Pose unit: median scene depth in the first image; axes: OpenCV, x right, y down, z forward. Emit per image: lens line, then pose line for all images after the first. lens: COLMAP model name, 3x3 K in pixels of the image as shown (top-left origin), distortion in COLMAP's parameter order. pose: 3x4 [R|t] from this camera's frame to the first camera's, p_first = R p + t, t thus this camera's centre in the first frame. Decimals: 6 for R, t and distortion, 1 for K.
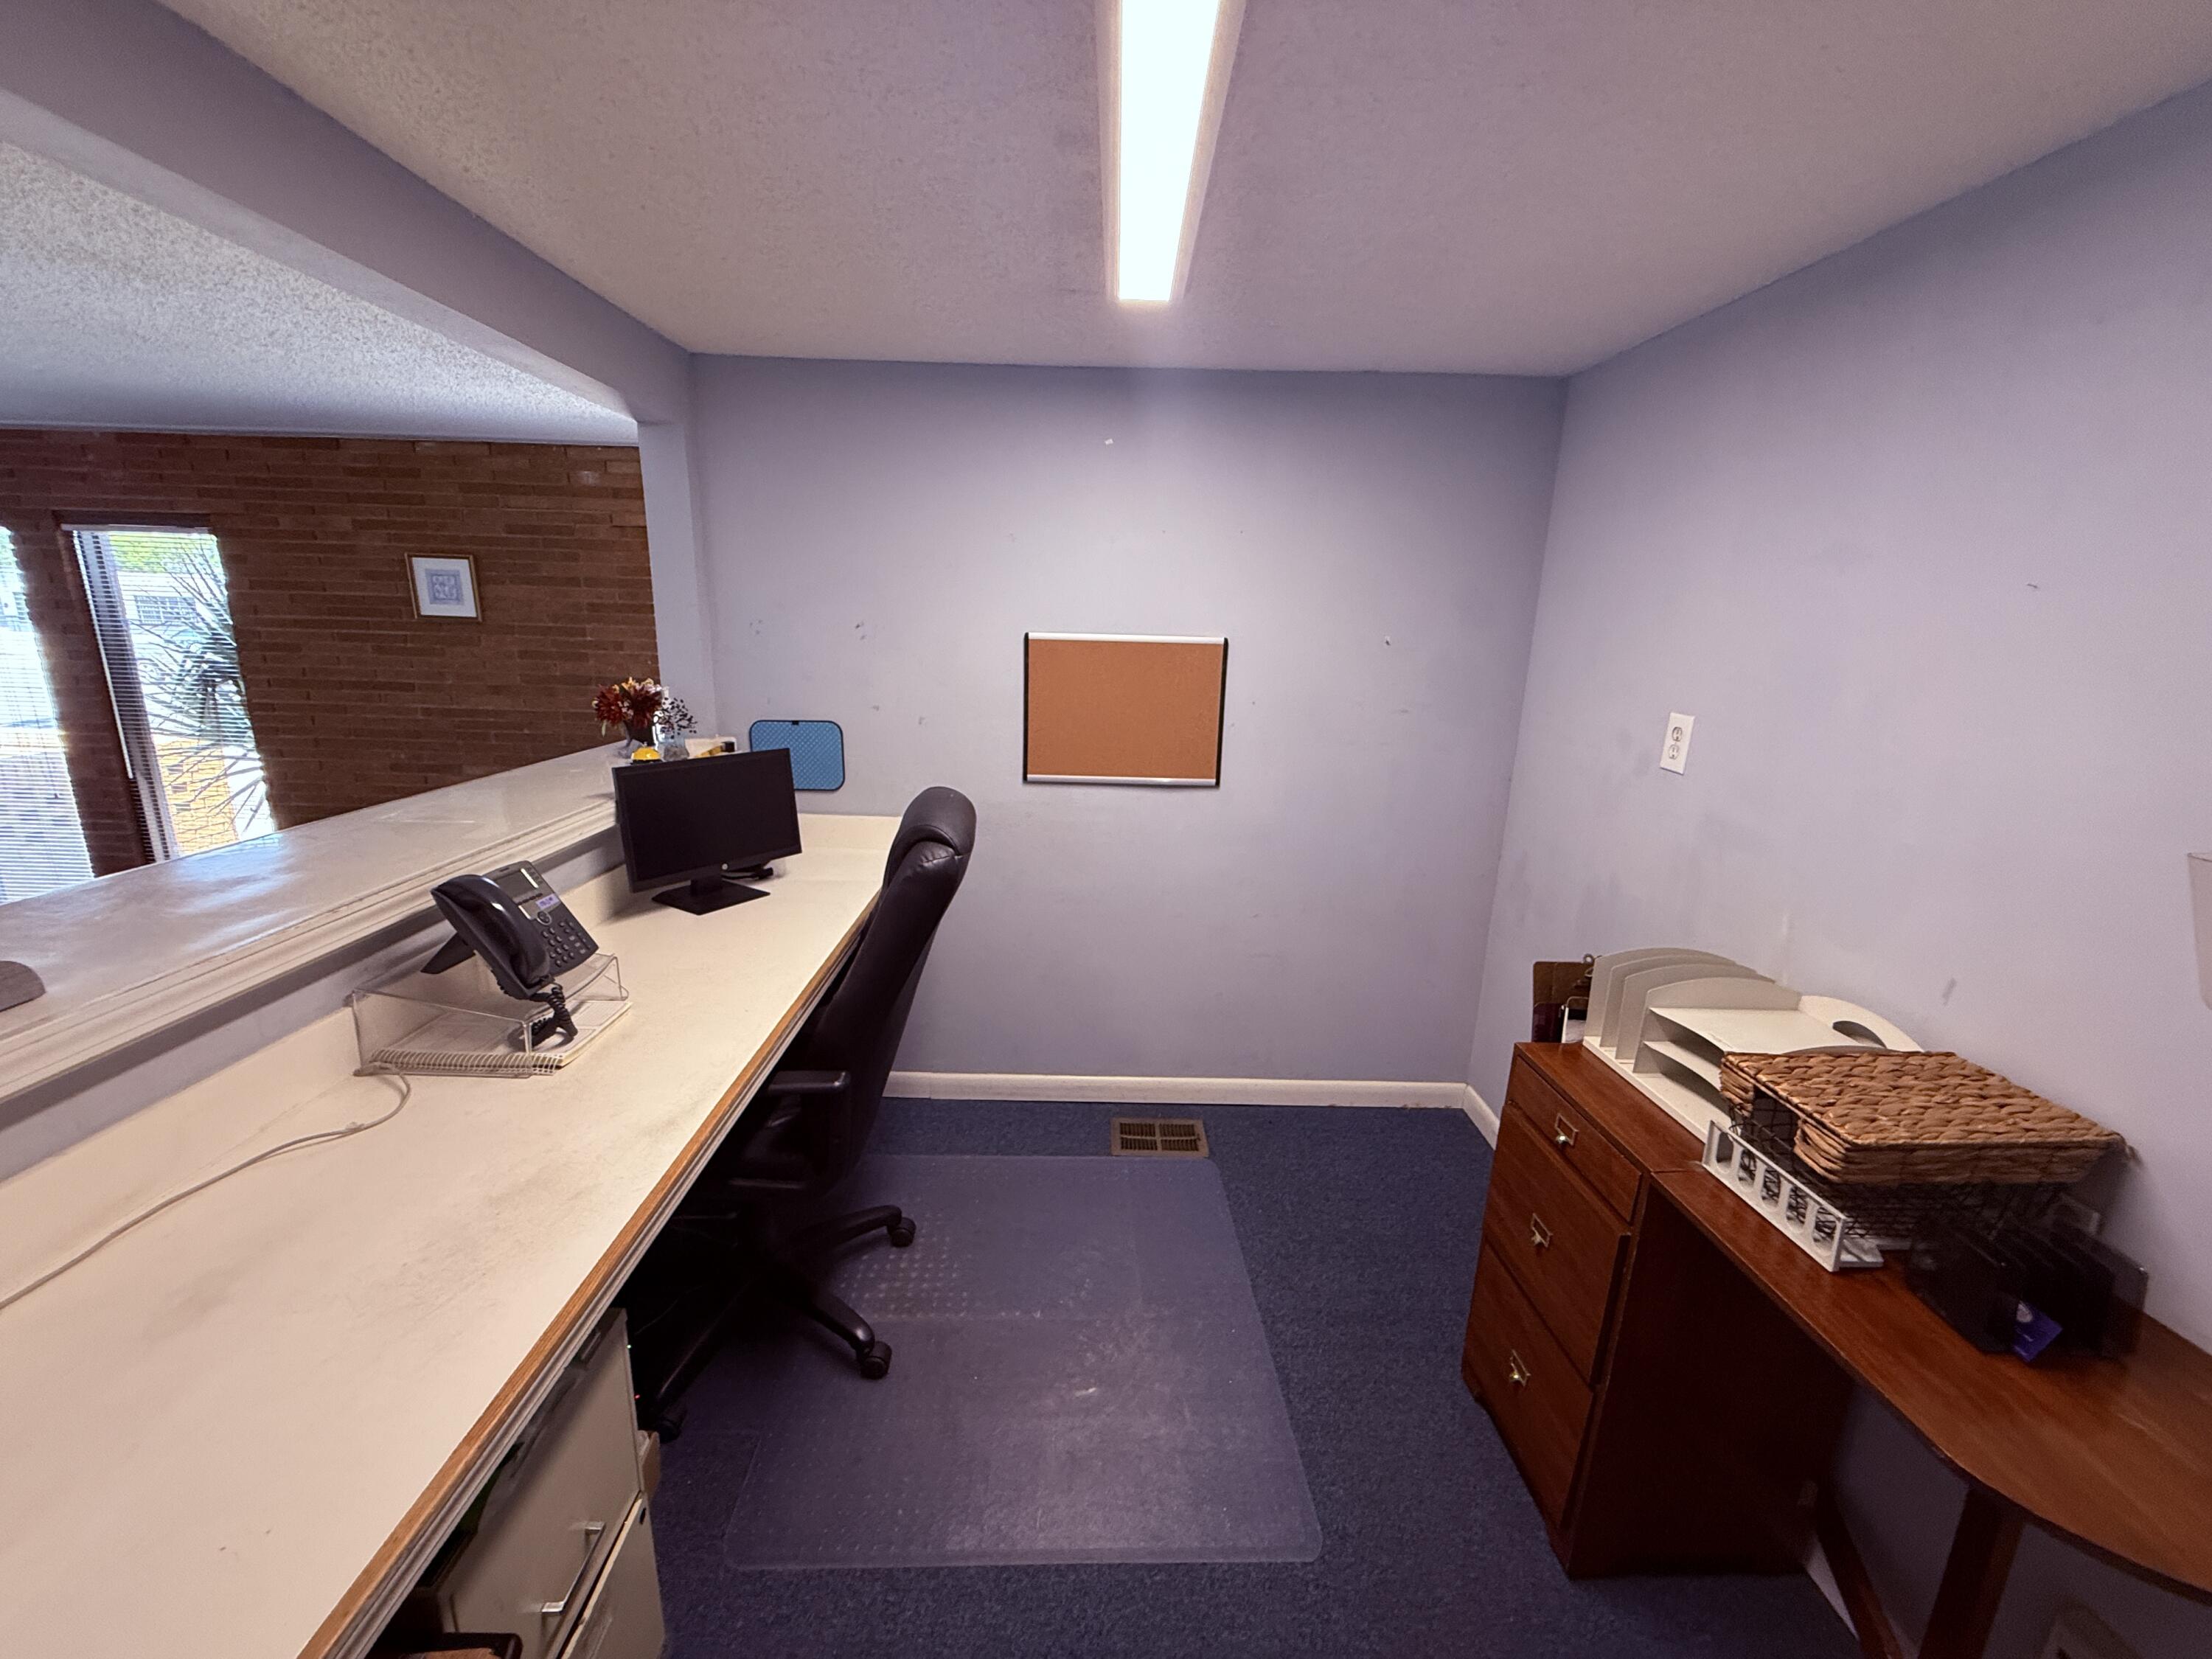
lens RADIAL K [[882.6, 0, 1102.0], [0, 882.6, 833.6], [0, 0, 1]] dist [0.000049, -0.000205]
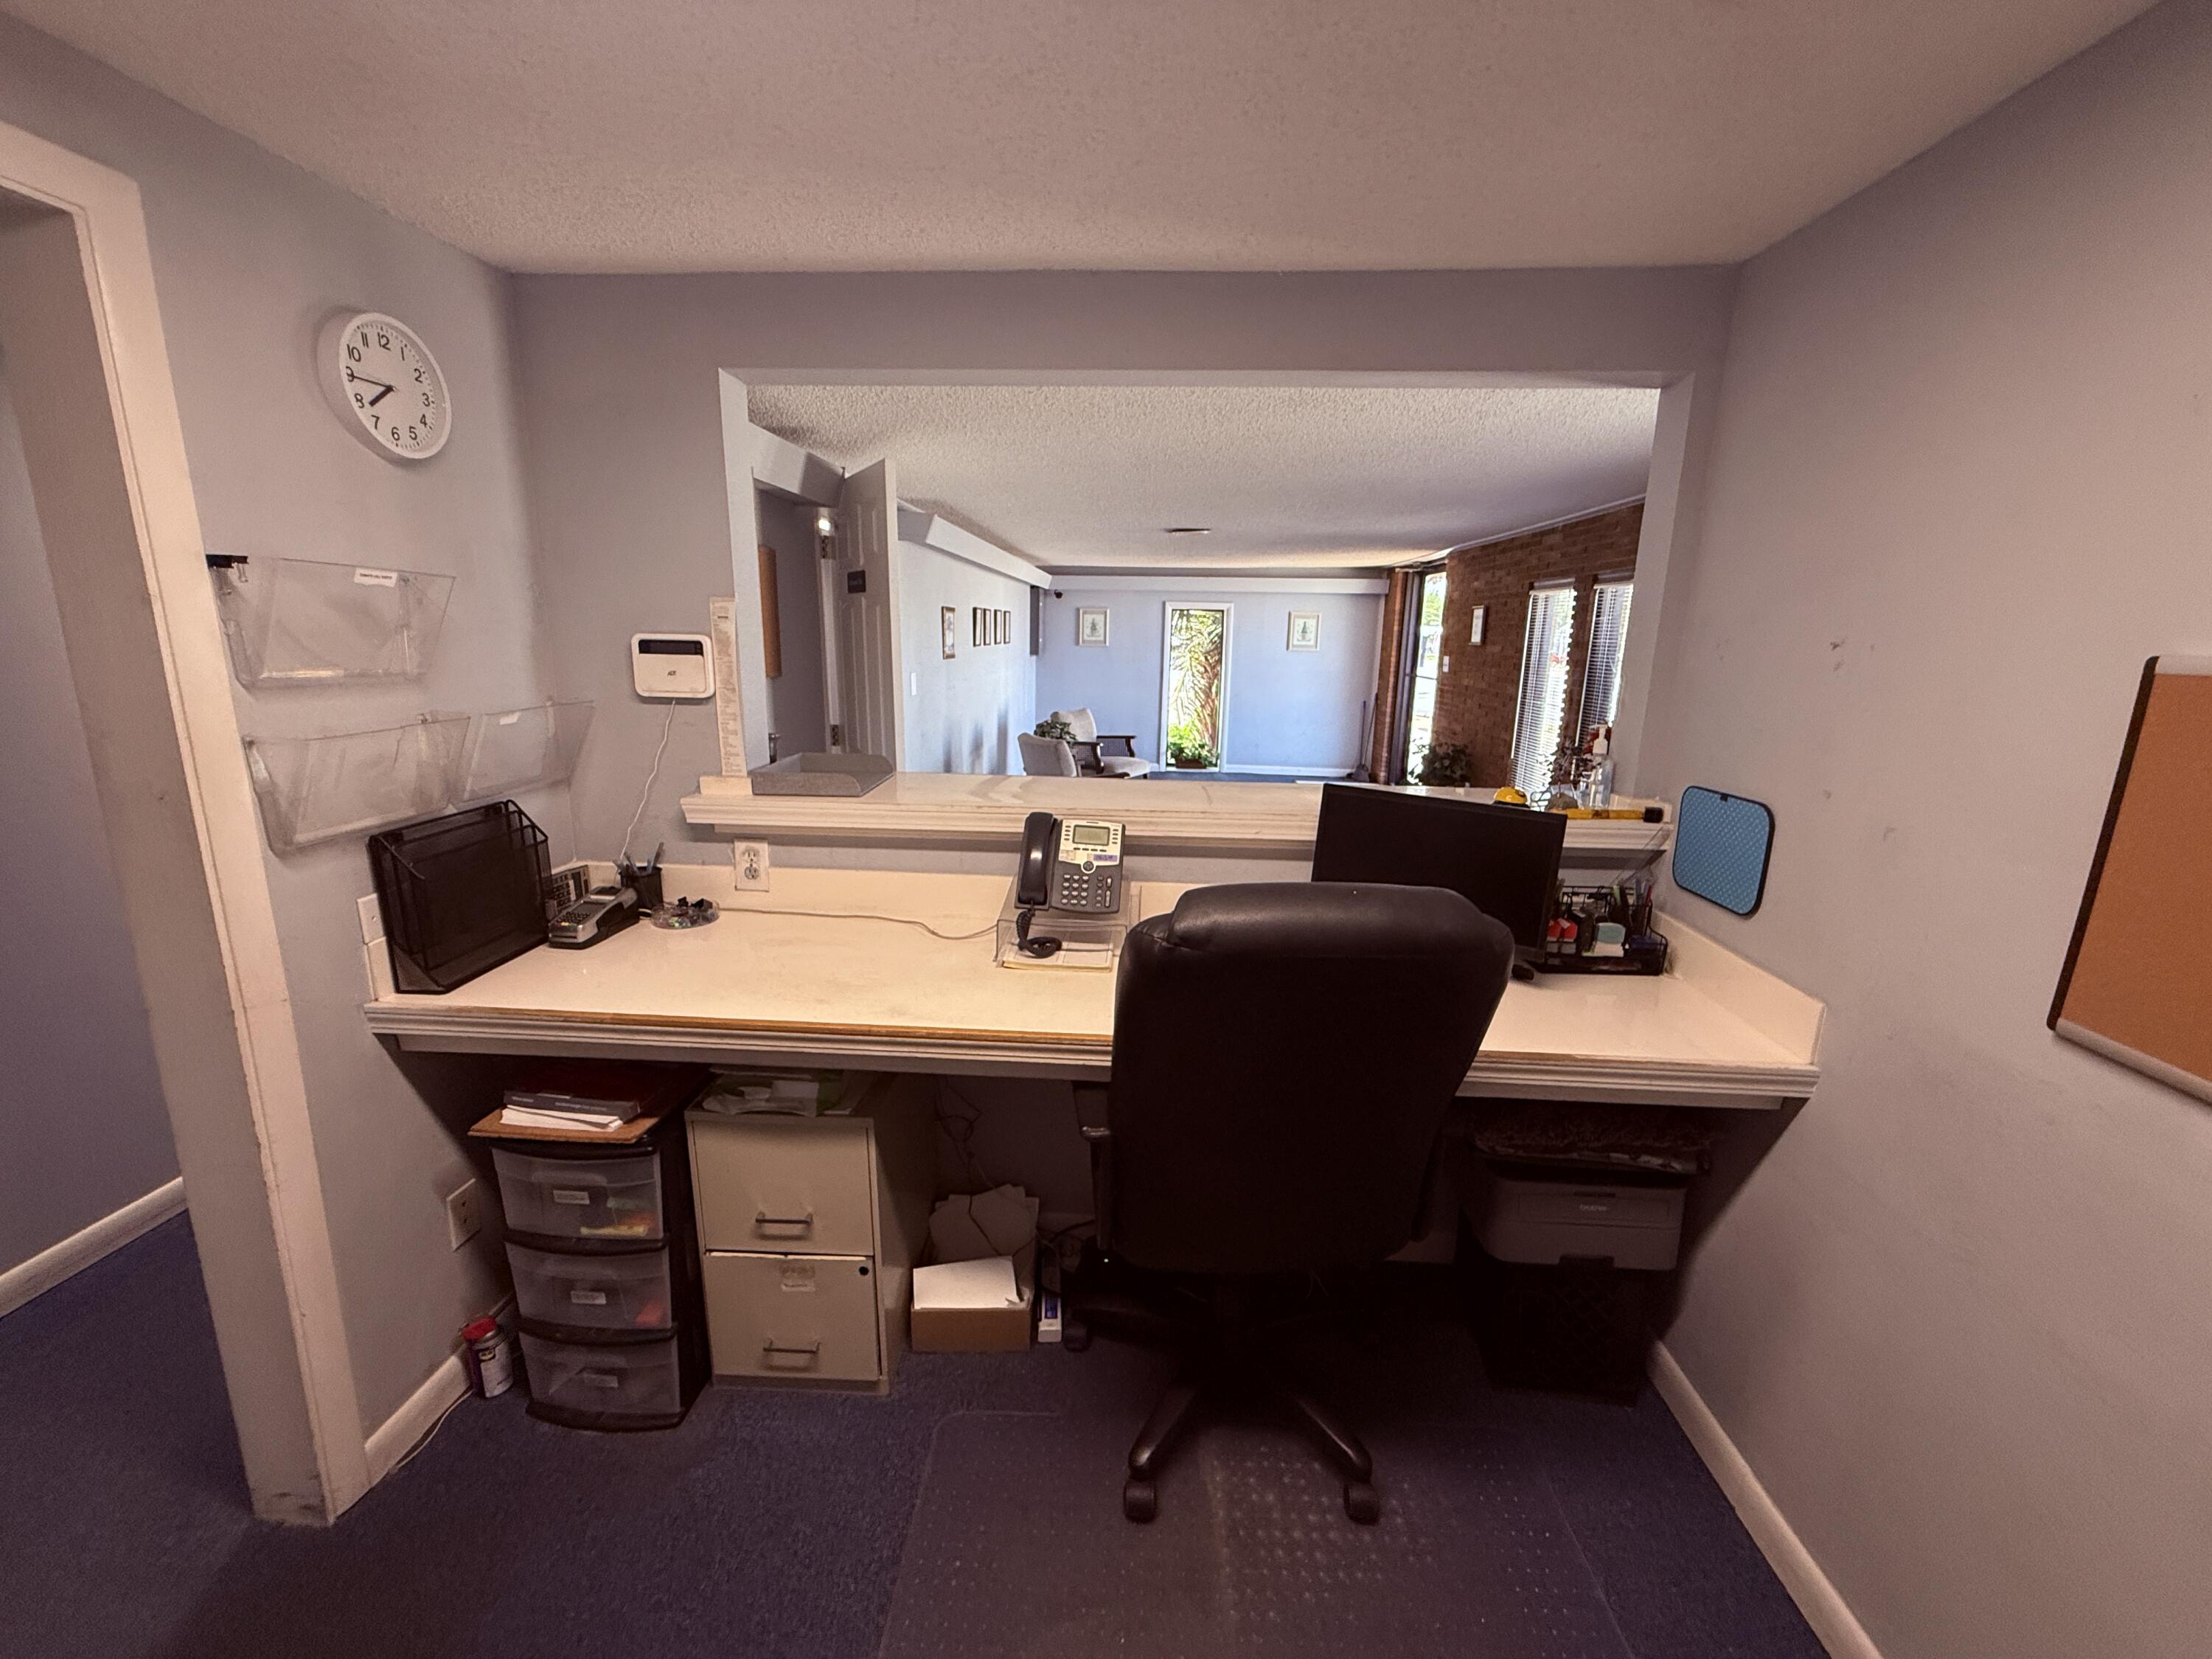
lens RADIAL K [[882.6, 0, 1108.5], [0, 882.6, 828.8], [0, 0, 1]] dist [0.000049, -0.000205]
pose [[-0.079958, 0.186742, -0.979150, 0.406192], [-0.251680, 0.946686, 0.201103, -0.151835], [0.964502, 0.262512, -0.028696, 0.751238]]
